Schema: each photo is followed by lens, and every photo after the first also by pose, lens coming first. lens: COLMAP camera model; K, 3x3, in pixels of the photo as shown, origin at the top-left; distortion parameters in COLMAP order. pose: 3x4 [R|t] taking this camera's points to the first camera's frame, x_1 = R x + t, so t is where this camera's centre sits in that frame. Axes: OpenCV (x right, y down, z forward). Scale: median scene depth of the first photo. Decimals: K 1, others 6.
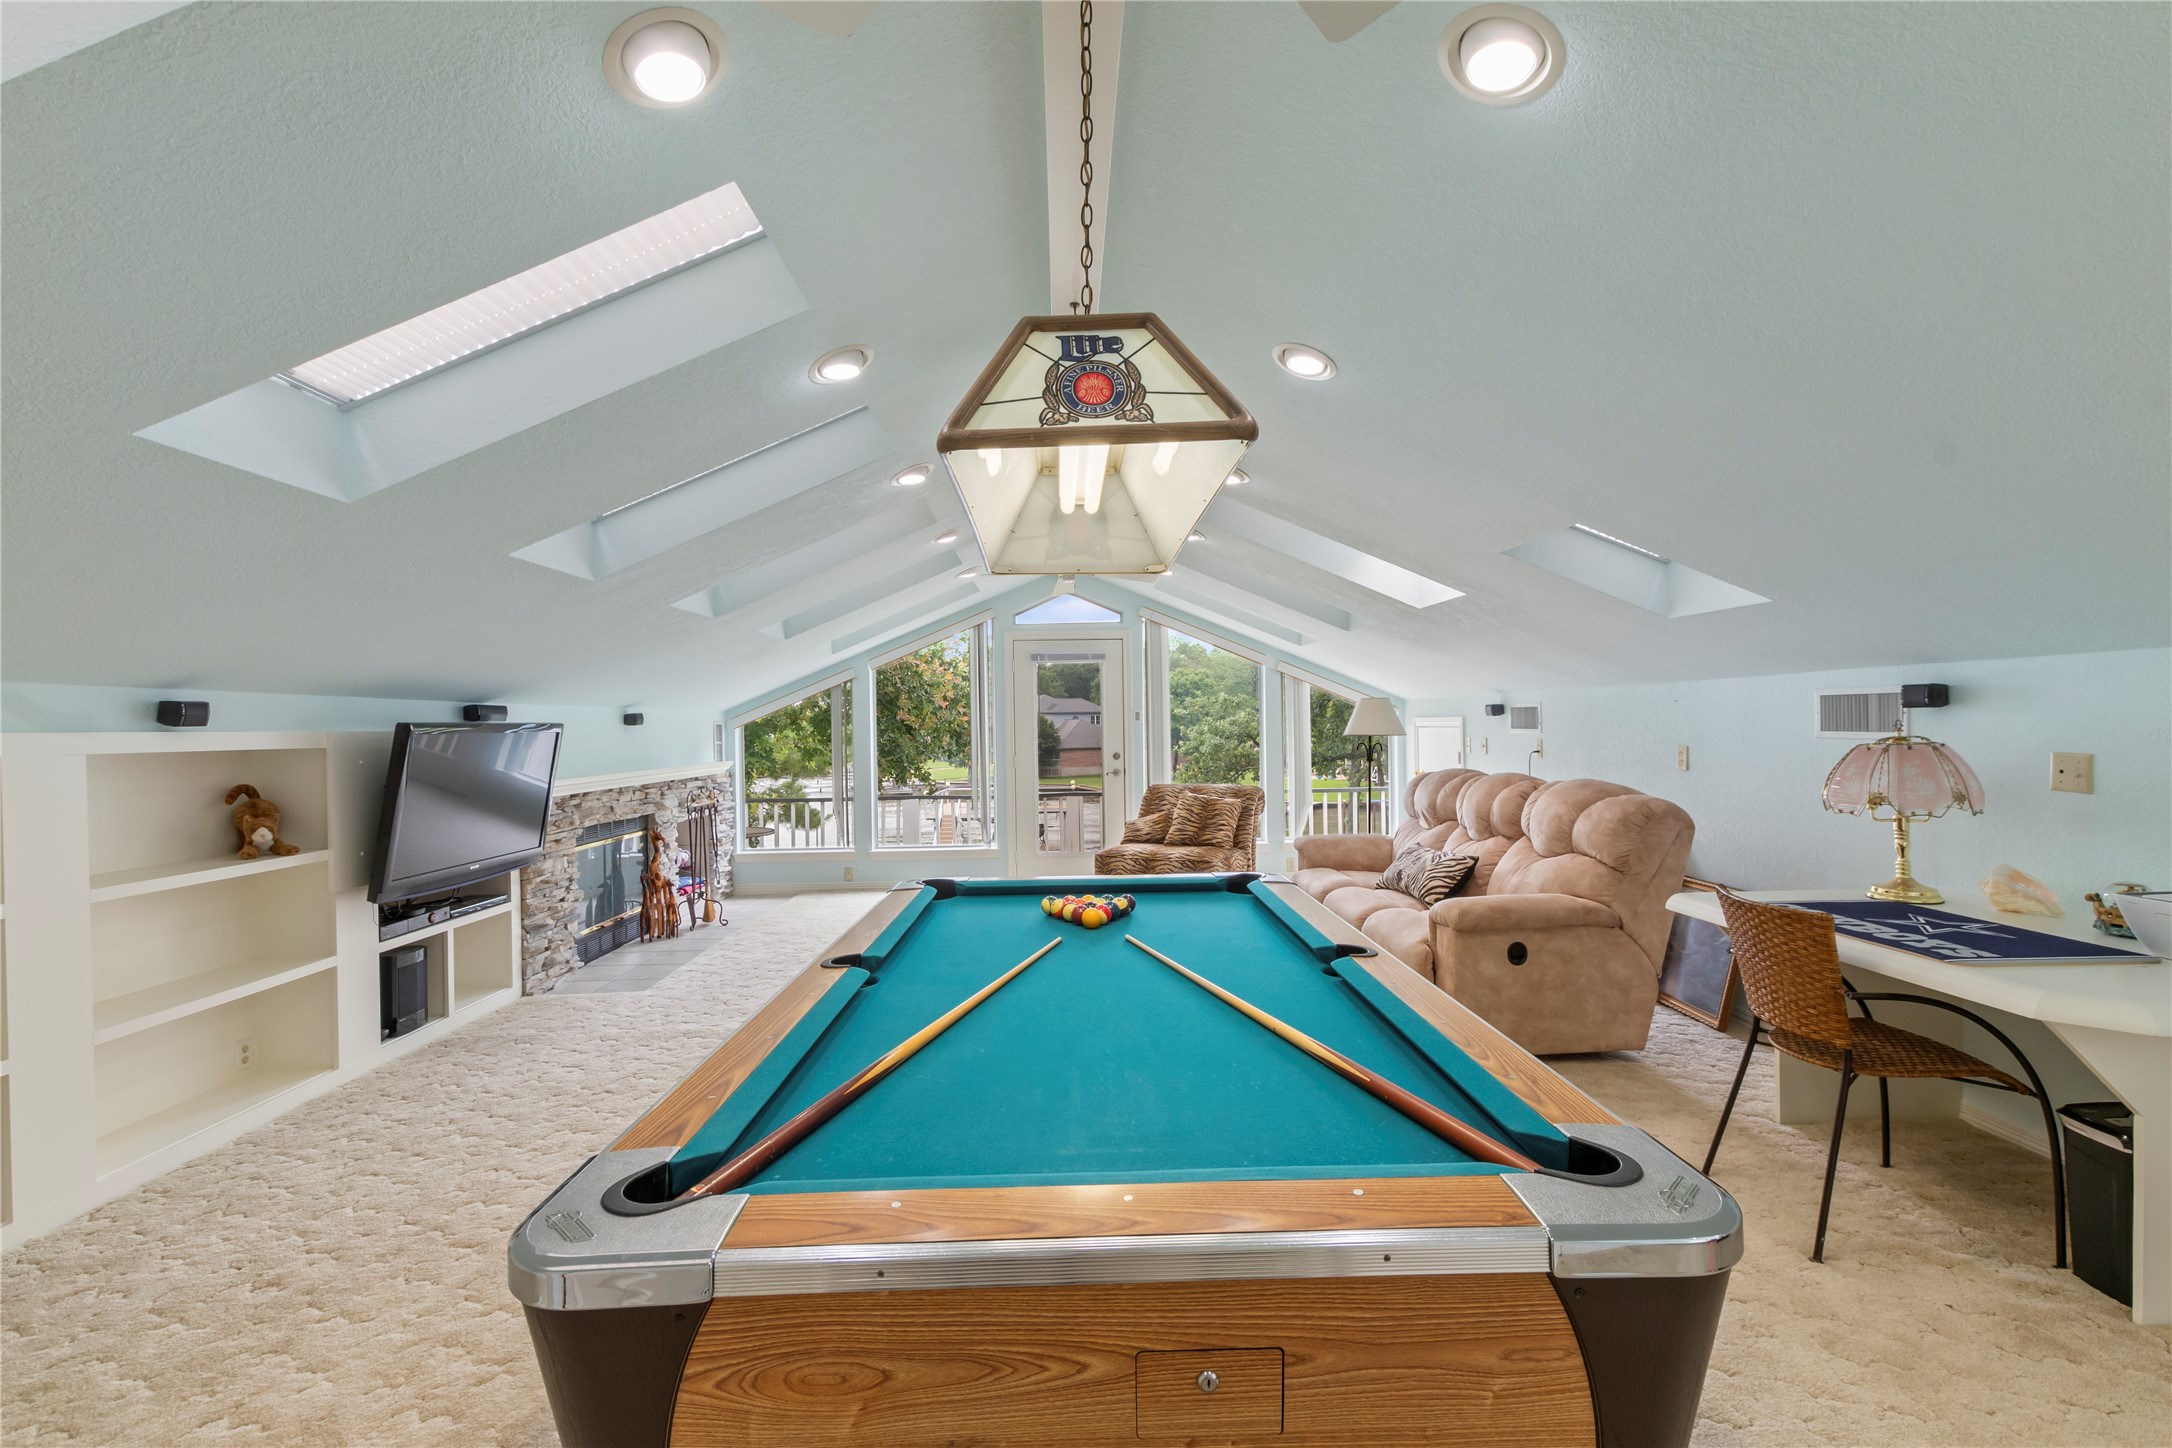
lens RADIAL K [[941.5, 0, 1080.3], [0, 941.5, 736.6], [0, 0, 1]] dist [0.008875, -0.000396]
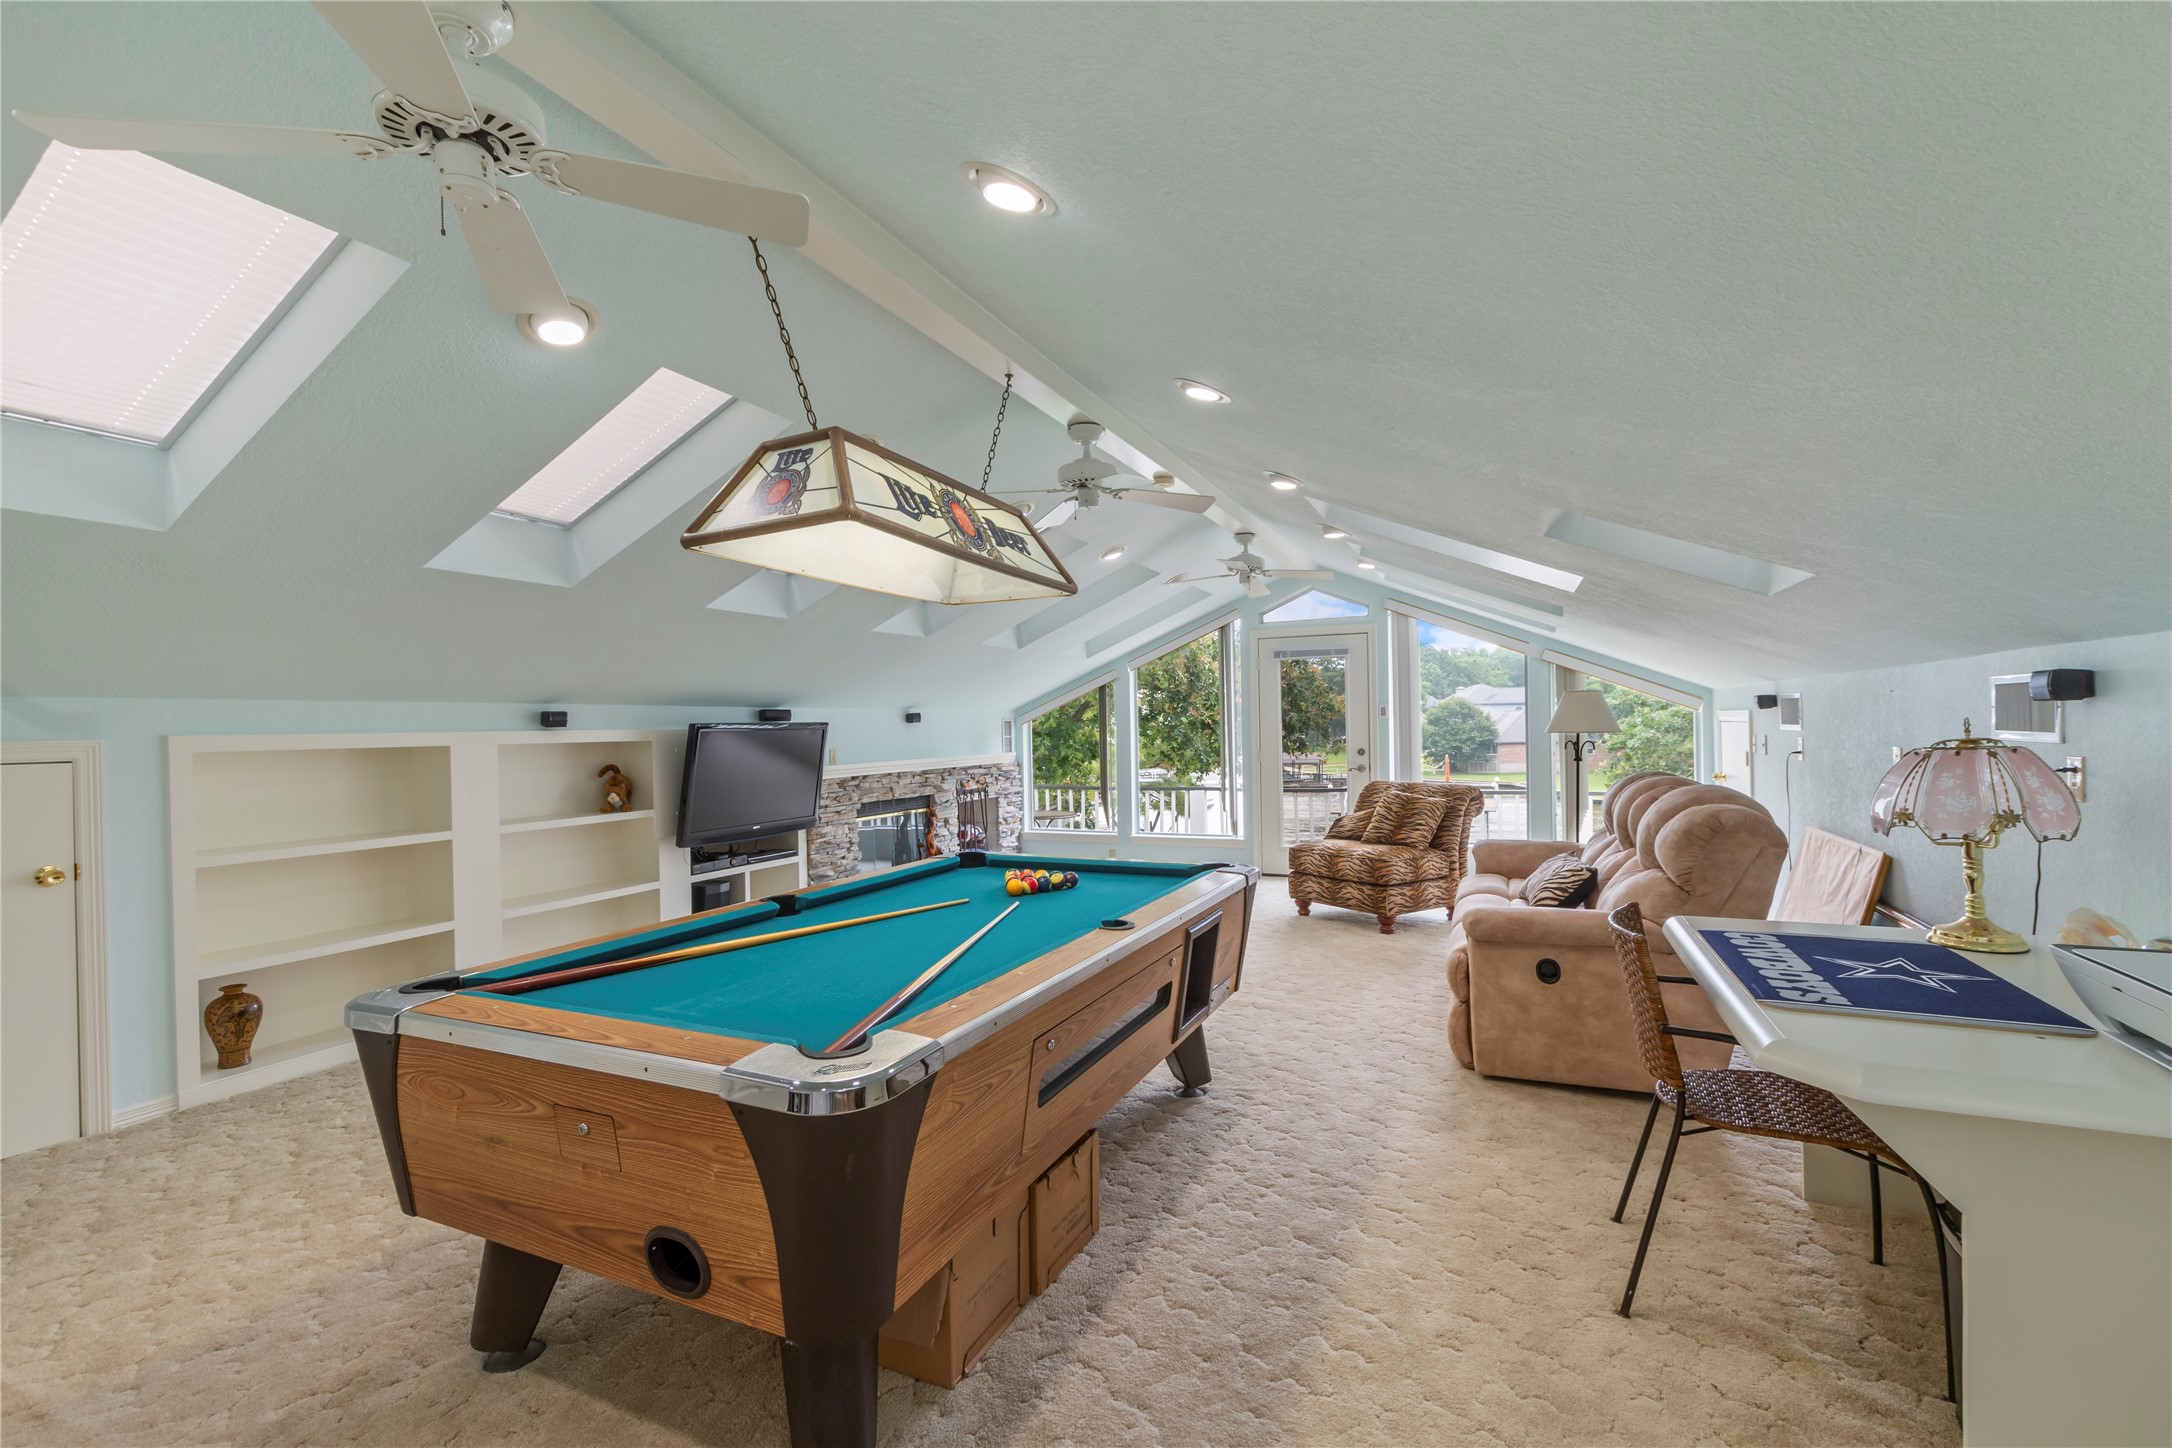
lens RADIAL K [[941.5, 0, 1080.3], [0, 941.5, 736.6], [0, 0, 1]] dist [0.008875, -0.000396]
pose [[0.896778, 0.003871, -0.442465, 0.427290], [-0.000263, 0.999966, 0.008214, -0.006407], [0.442482, -0.007250, 0.896748, -0.026401]]
